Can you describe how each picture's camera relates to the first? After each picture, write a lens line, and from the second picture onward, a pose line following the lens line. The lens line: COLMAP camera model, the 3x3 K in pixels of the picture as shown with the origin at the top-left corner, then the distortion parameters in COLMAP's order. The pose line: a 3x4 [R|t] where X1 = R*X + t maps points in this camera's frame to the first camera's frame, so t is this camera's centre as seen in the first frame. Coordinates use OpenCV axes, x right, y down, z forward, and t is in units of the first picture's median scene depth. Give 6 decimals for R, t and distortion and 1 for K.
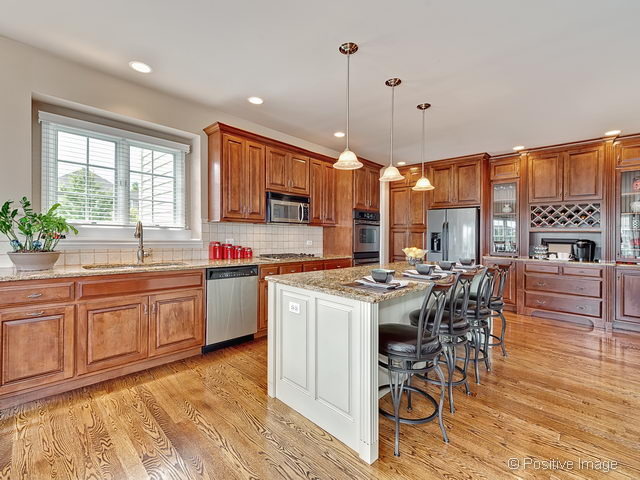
lens RADIAL K [[279.4, 0, 338.4], [0, 279.4, 233.7], [0, 0, 1]] dist [-0.000134, -0.000212]
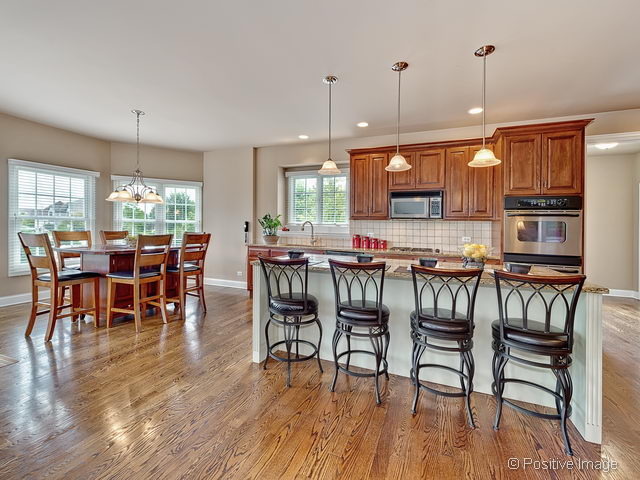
lens RADIAL K [[293.1, 0, 324.0], [0, 293.1, 228.6], [0, 0, 1]] dist [0.019418, 0.000072]
pose [[0.370650, -0.011866, -0.928697, 0.778362], [-0.007187, 0.999852, -0.015644, 0.021229], [0.928745, 0.012473, 0.370510, 0.295108]]
